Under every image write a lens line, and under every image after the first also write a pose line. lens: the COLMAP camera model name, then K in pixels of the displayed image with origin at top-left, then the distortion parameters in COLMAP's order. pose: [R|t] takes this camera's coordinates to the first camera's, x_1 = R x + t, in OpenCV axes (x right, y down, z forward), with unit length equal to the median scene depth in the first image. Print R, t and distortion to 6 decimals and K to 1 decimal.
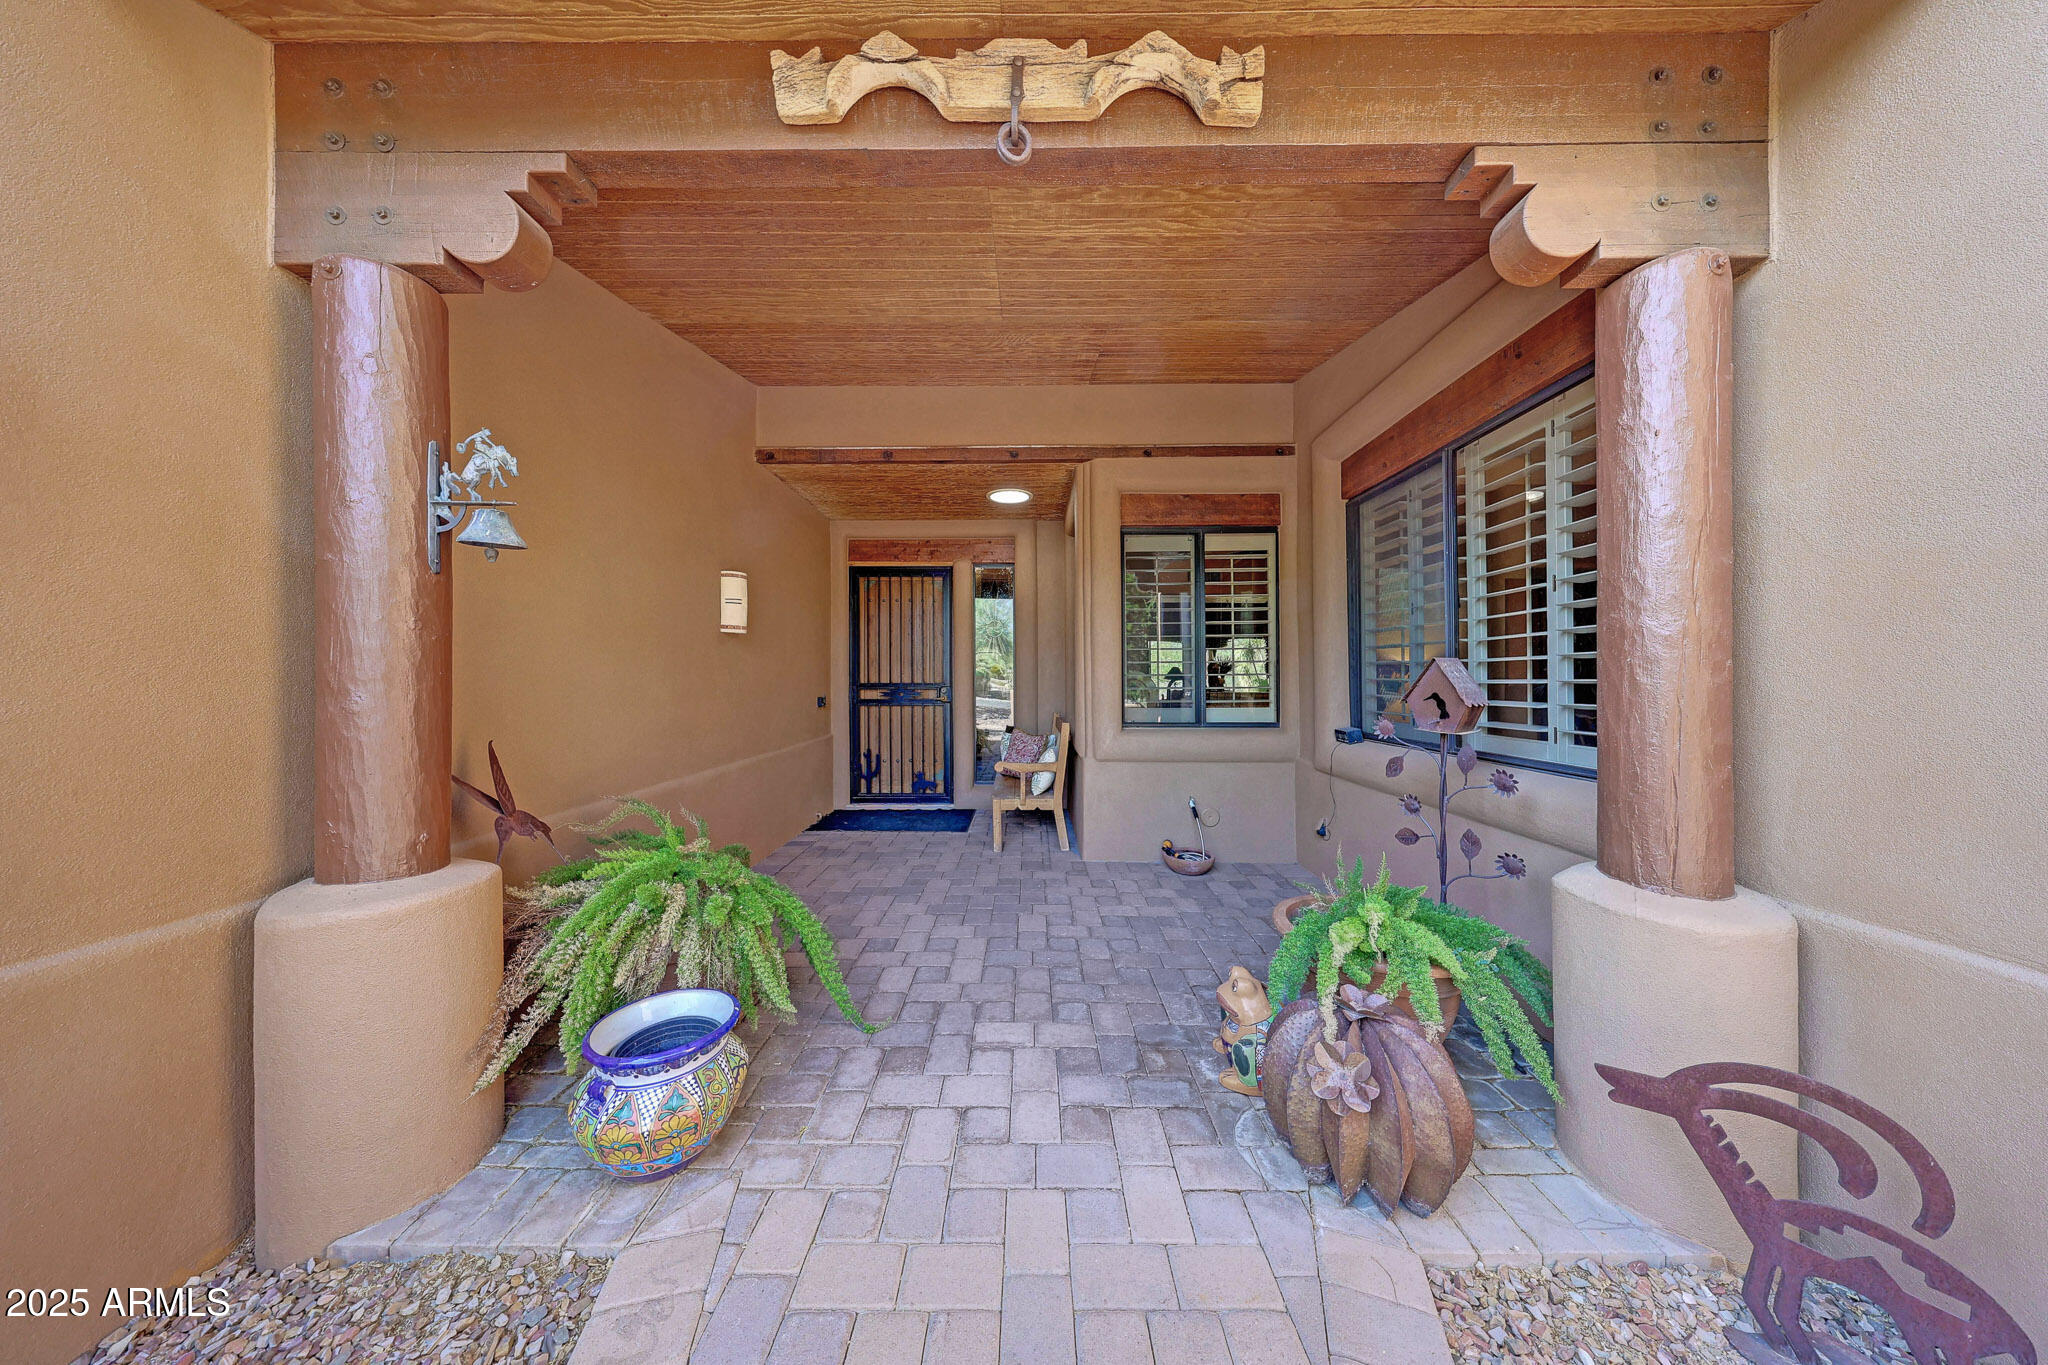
lens RADIAL K [[626.8, 0, 1024.0], [0, 626.8, 682.5], [0, 0, 1]] dist [-0.000058, 0.000003]
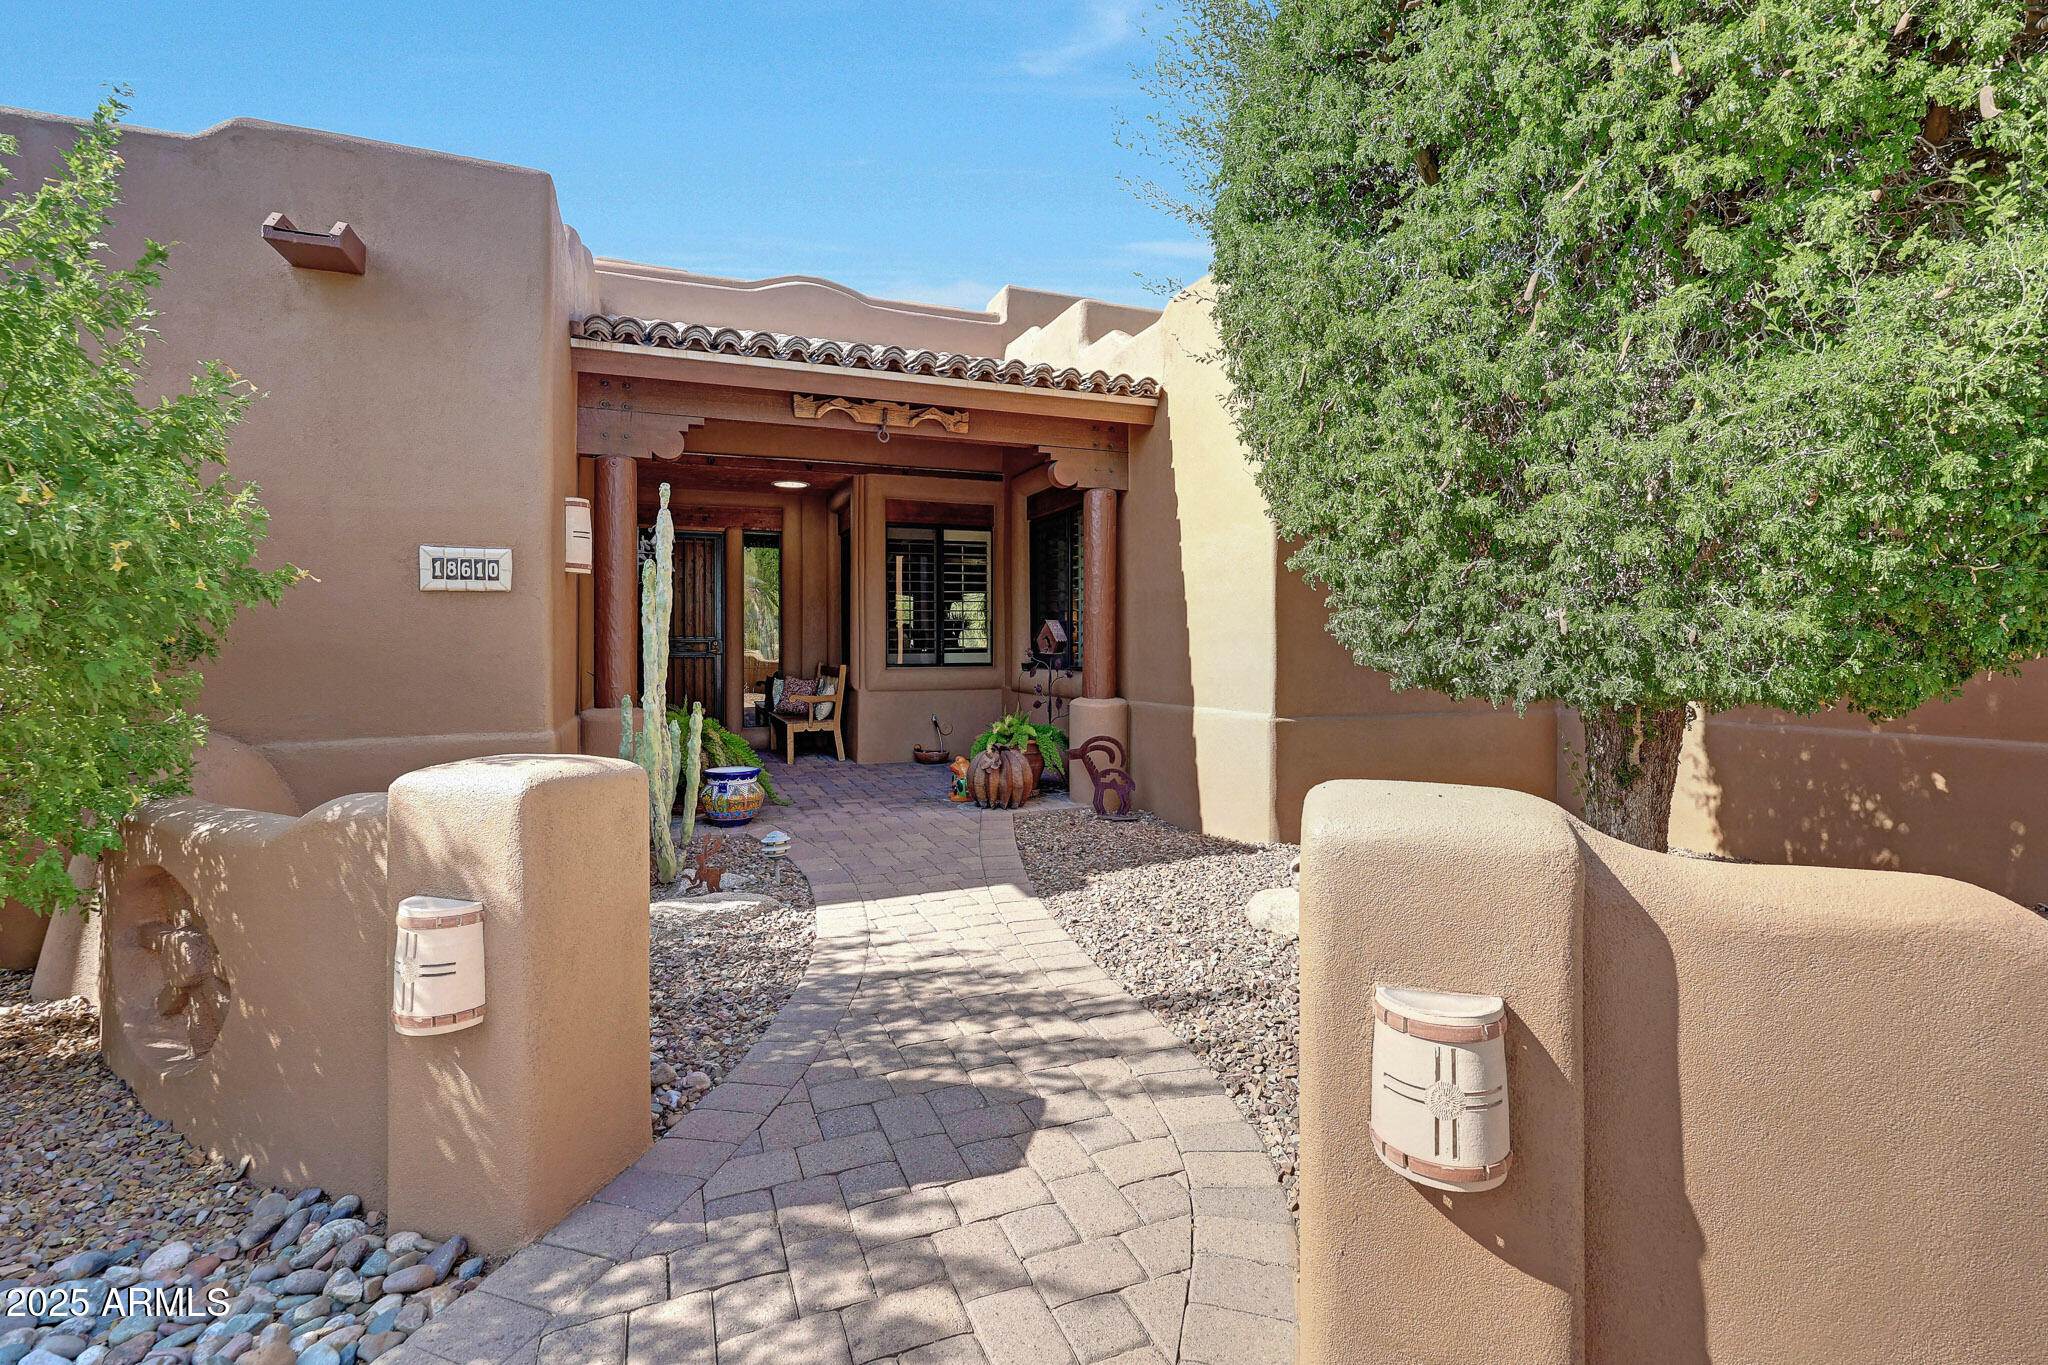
lens RADIAL K [[968.4, 0, 1028.3], [0, 968.4, 645.3], [0, 0, 1]] dist [0.000541, -0.000005]
pose [[0.928939, 0.000847, 0.370232, -0.340142], [-0.001008, 0.999999, 0.000241, 0.021791], [-0.370232, -0.000598, 0.928939, -1.091419]]
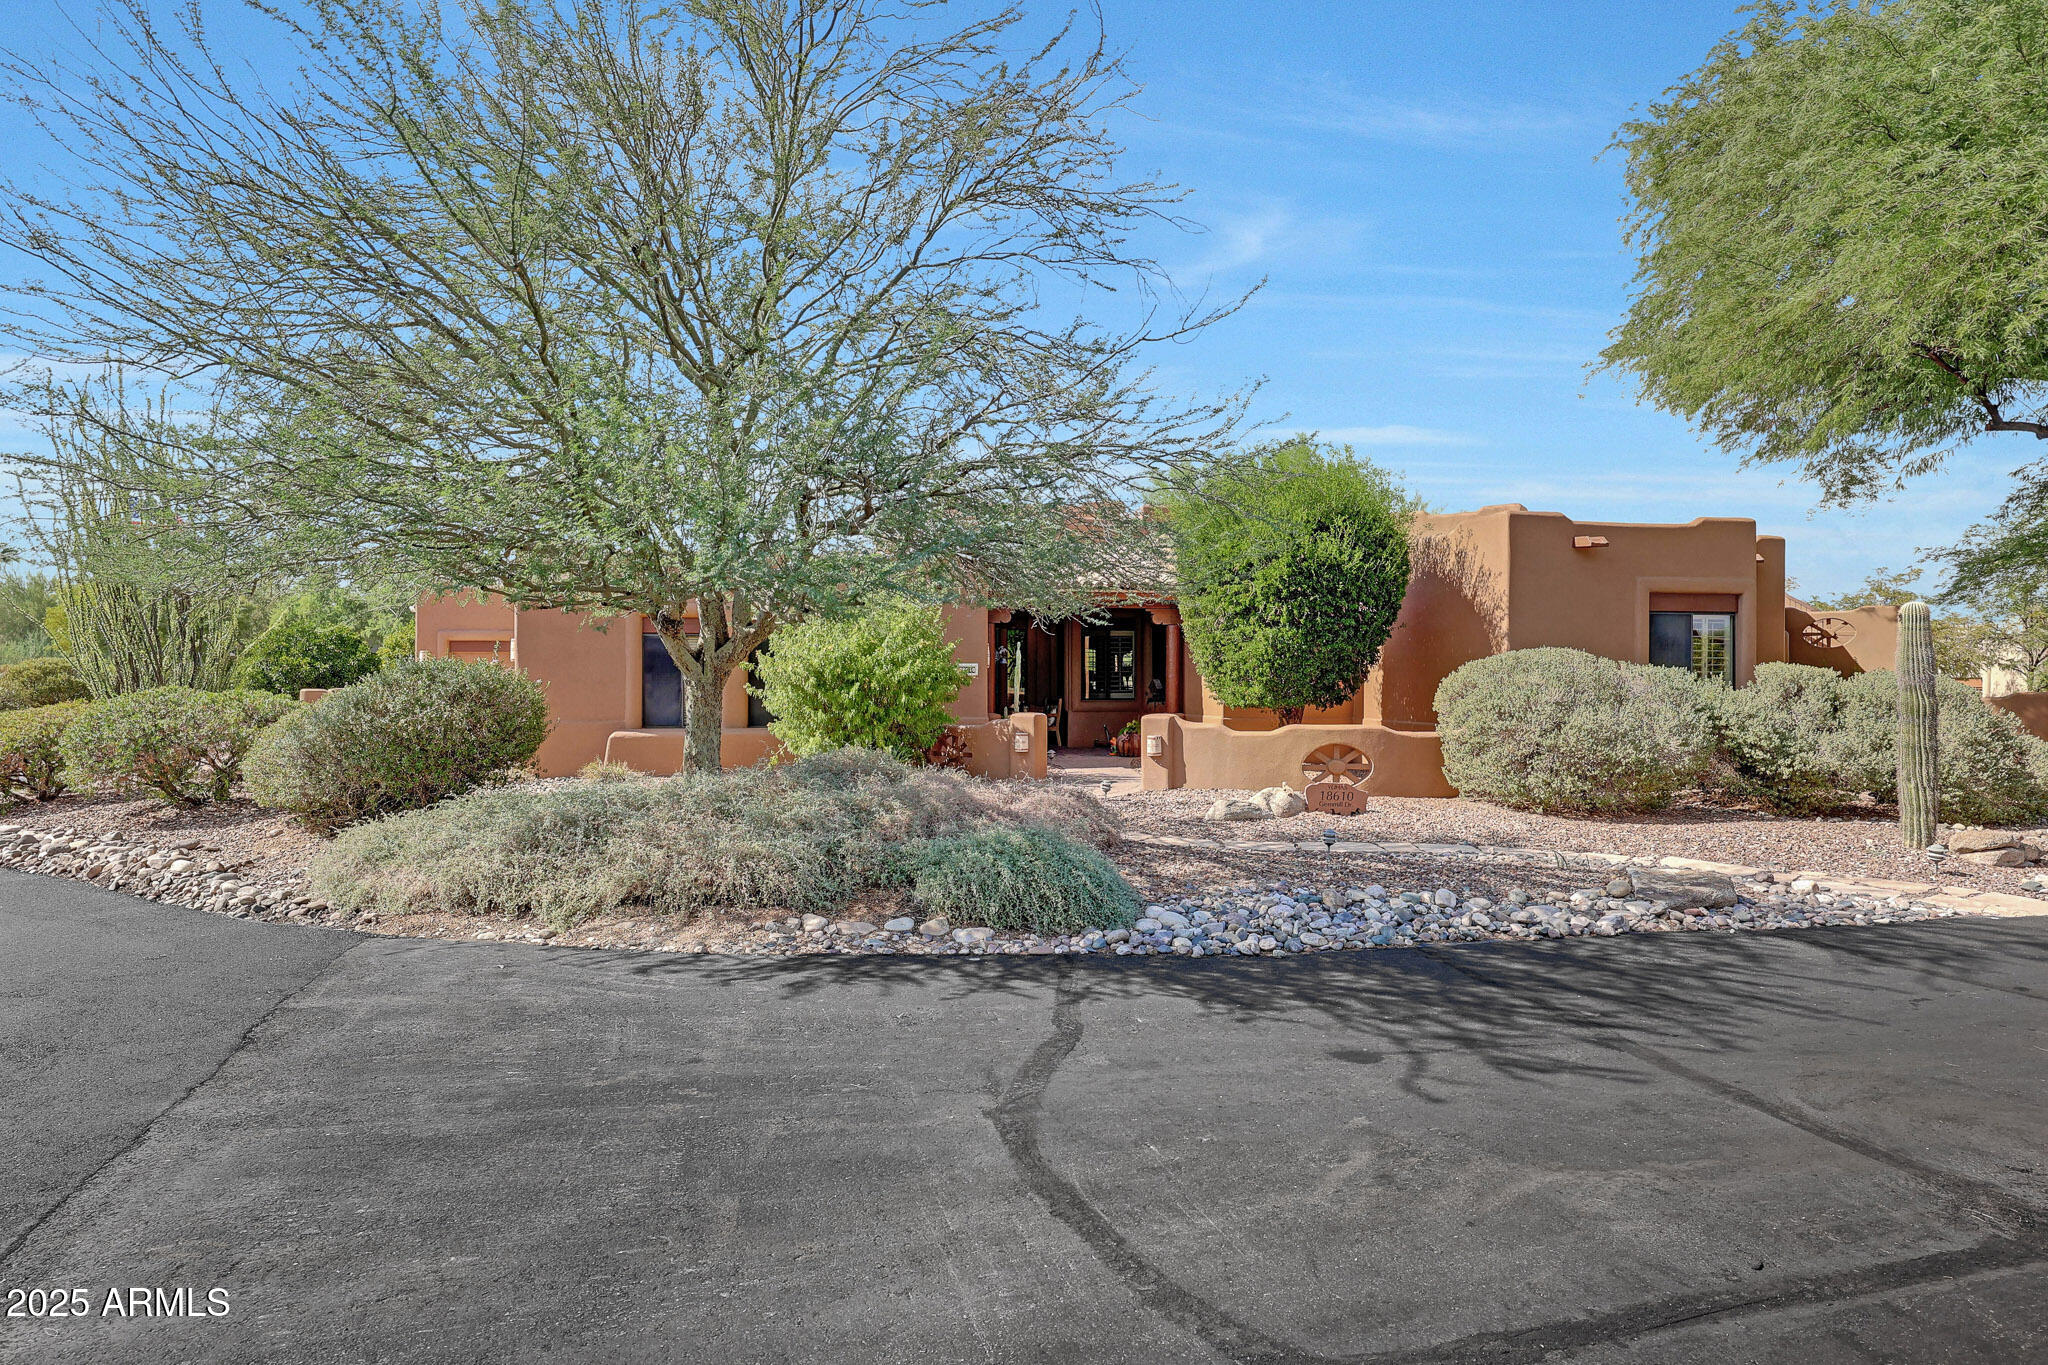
lens RADIAL K [[1131.9, 0, 1024.0], [0, 1131.9, 682.5], [0, 0, 1]] dist [-0.000771, 0.000897]
pose [[0.981064, 0.003789, 0.193648, -1.072802], [-0.004442, 0.999986, 0.002938, -0.020983], [-0.193634, -0.003742, 0.981067, -3.903054]]
